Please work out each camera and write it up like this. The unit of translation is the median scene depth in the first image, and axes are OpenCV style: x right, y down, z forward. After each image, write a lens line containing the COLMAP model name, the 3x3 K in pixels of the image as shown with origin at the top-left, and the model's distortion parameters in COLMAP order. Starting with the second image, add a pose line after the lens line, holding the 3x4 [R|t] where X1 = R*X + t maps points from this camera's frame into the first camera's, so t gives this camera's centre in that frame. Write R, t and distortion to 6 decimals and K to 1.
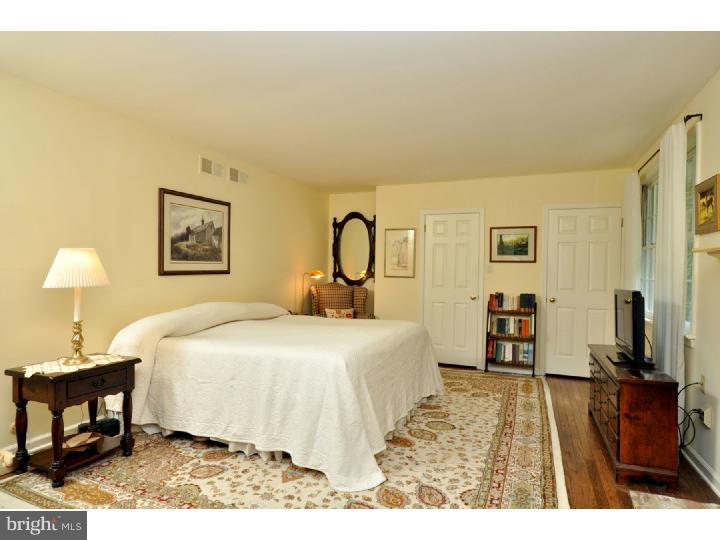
lens RADIAL K [[367.0, 0, 360.0], [0, 367.0, 270.0], [0, 0, 1]] dist [0.014351, -0.013195]
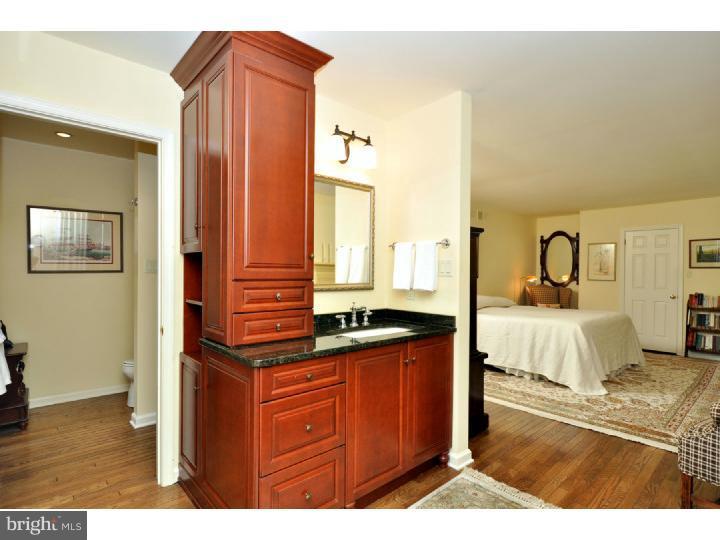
lens RADIAL K [[367.0, 0, 360.0], [0, 367.0, 270.0], [0, 0, 1]] dist [0.014351, -0.013195]
pose [[0.913920, -0.008845, -0.405798, -0.154242], [0.004824, 0.999929, -0.010930, -0.007470], [0.405865, 0.008032, 0.913898, -0.575938]]
